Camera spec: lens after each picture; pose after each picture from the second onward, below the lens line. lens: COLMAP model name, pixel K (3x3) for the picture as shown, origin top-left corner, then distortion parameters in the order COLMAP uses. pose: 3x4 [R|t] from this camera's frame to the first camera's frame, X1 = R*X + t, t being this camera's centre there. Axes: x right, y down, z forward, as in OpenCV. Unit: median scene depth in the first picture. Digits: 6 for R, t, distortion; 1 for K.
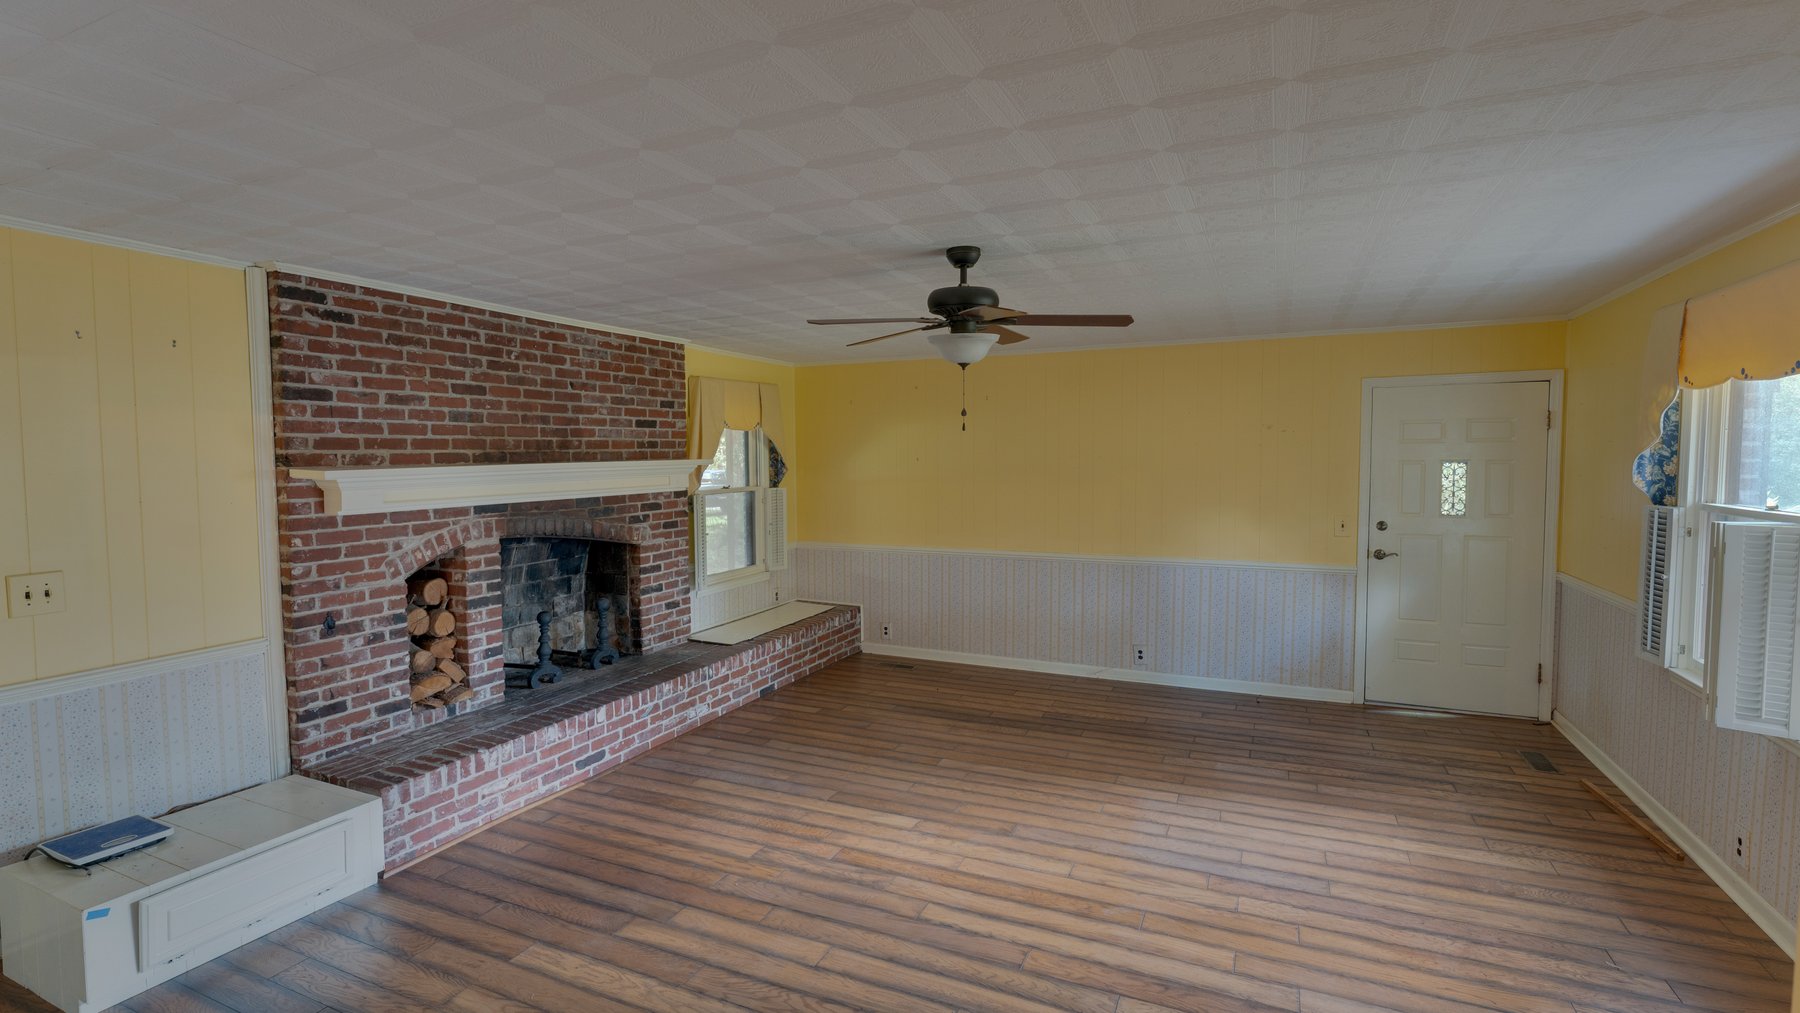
lens RADIAL K [[821.7, 0, 898.7], [0, 821.7, 499.6], [0, 0, 1]] dist [-0.003837, 0.000507]
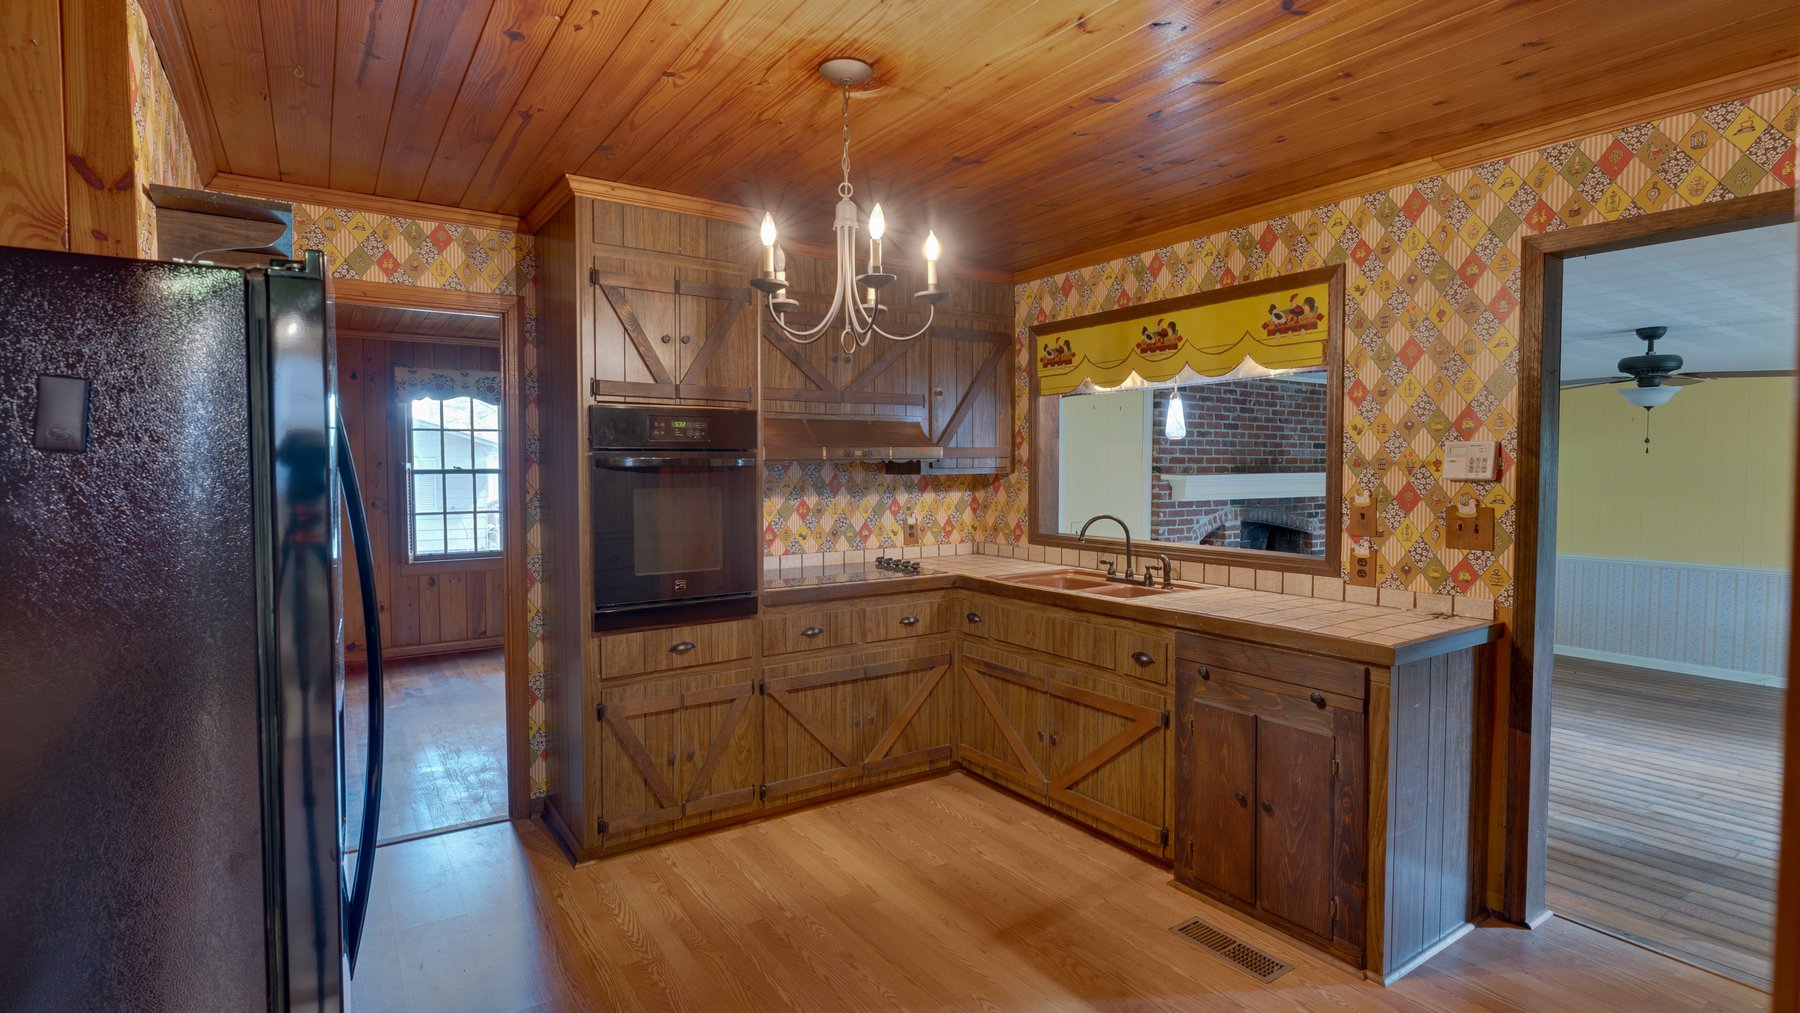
lens RADIAL K [[864.1, 0, 901.6], [0, 864.1, 500.2], [0, 0, 1]] dist [0.000356, -0.000527]
pose [[0.855686, 0.026890, -0.516796, -0.203577], [-0.036462, 0.999300, -0.008375, 0.047021], [0.516209, 0.026010, 0.856068, -0.774592]]
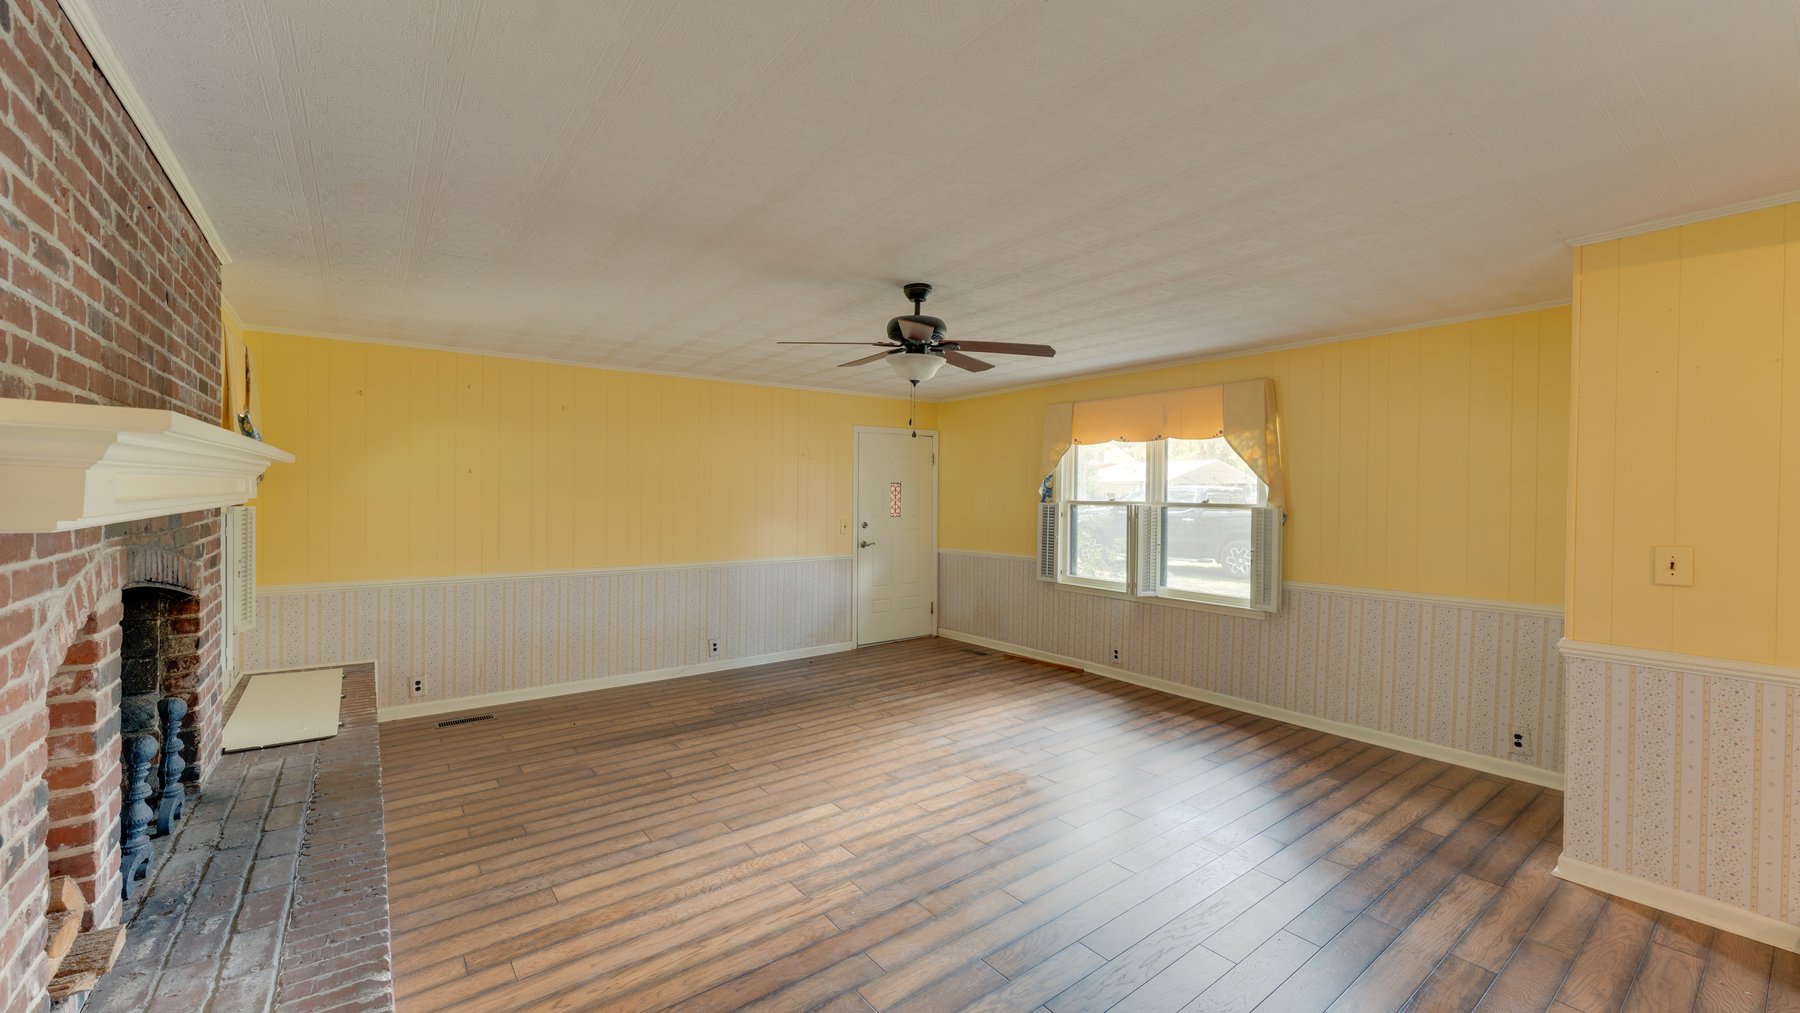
lens RADIAL K [[712.6, 0, 902.2], [0, 712.6, 501.9], [0, 0, 1]] dist [-0.000574, -0.000144]
pose [[0.469884, -0.001518, 0.882727, -0.675652], [0.038593, 0.999078, -0.018825, 0.022662], [-0.881884, 0.042913, 0.469509, 0.434467]]
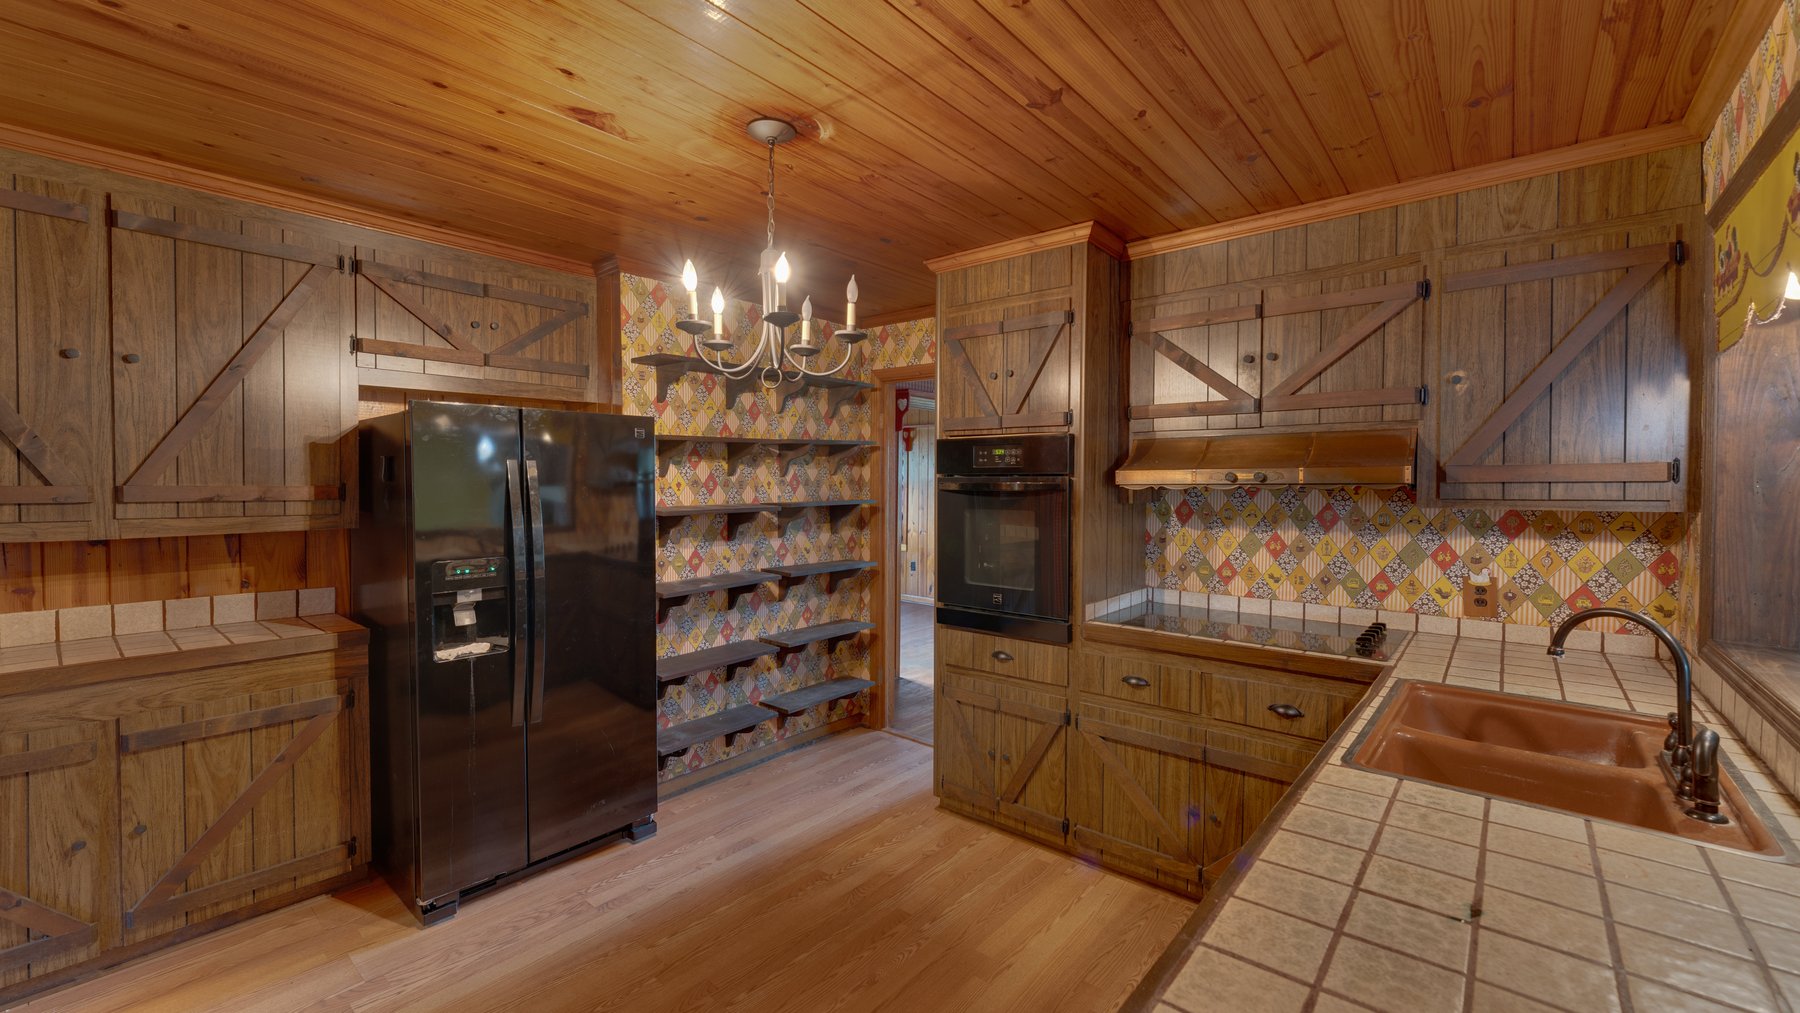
lens RADIAL K [[726.3, 0, 897.3], [0, 726.3, 499.4], [0, 0, 1]] dist [-0.000666, -0.000060]
pose [[-0.270146, 0.027806, -0.962418, -0.060333], [-0.063750, 0.996873, 0.046696, -0.000386], [0.960707, 0.073969, -0.267529, -0.117239]]
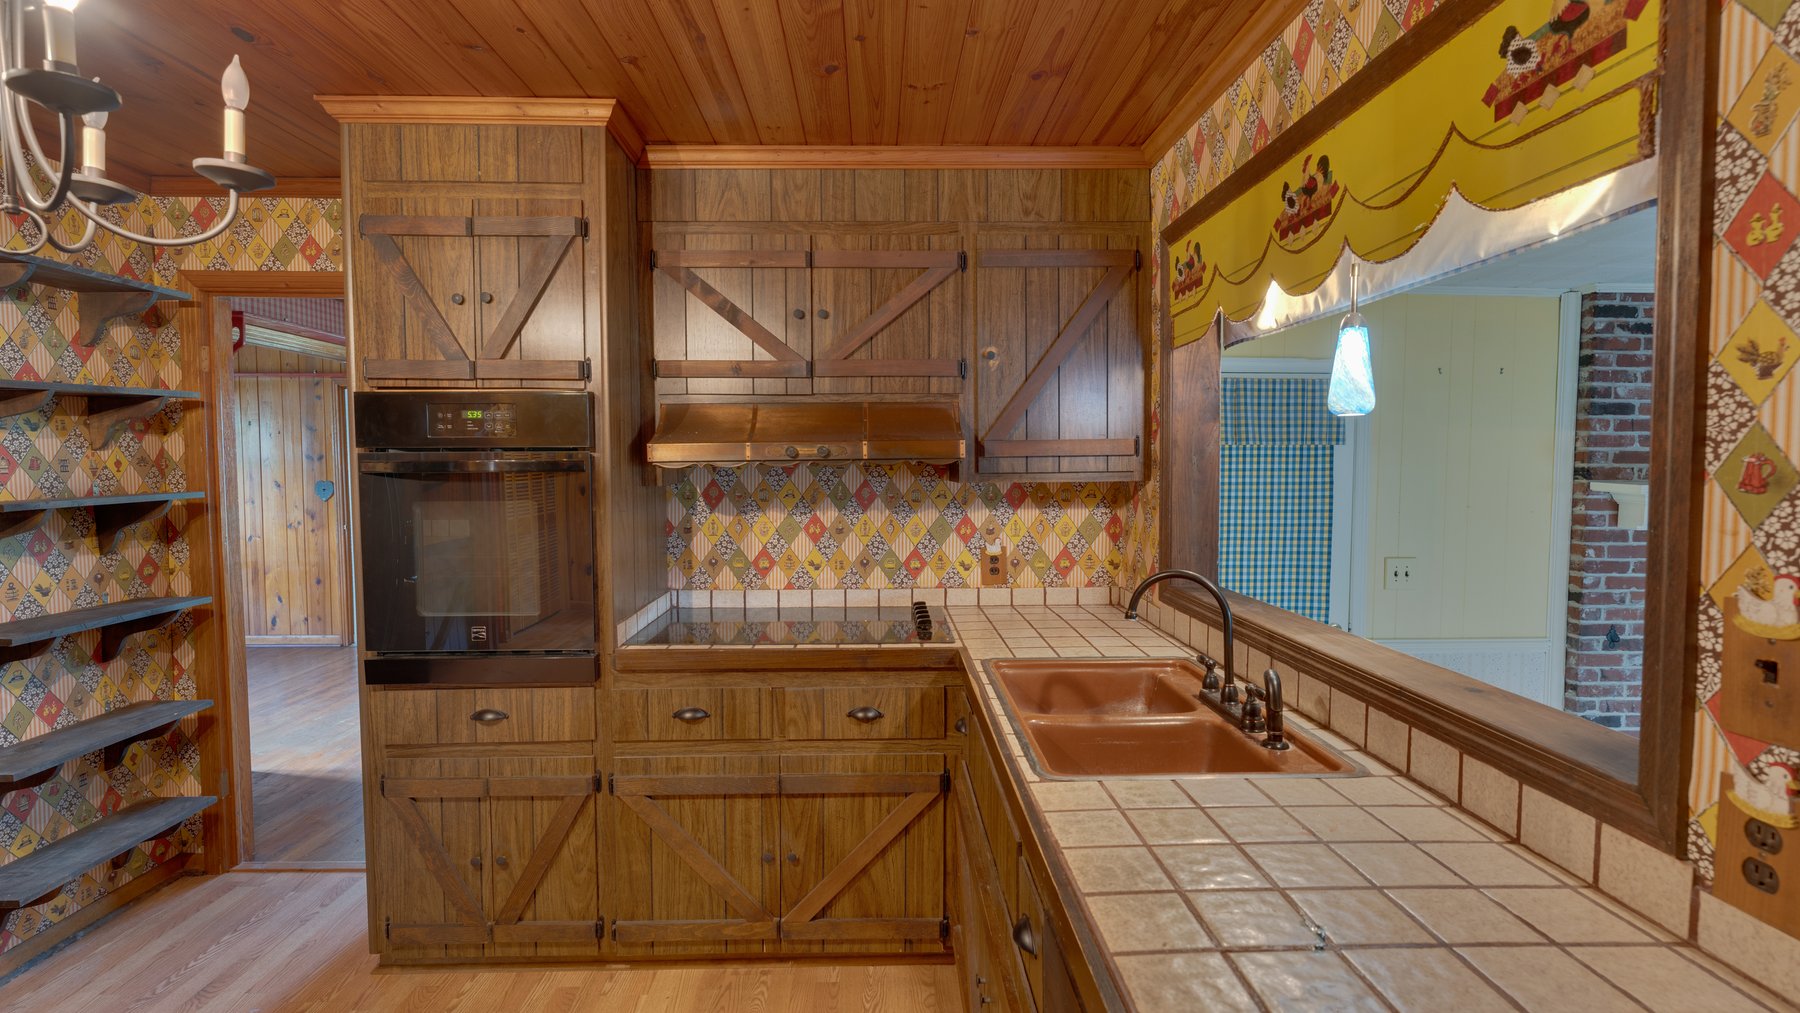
lens RADIAL K [[821.7, 0, 898.7], [0, 821.7, 499.6], [0, 0, 1]] dist [-0.003837, 0.000507]
pose [[0.443343, 0.048942, -0.895015, -0.167505], [-0.056258, 0.998059, 0.026710, 0.005539], [0.894585, 0.038510, 0.445236, -0.203697]]
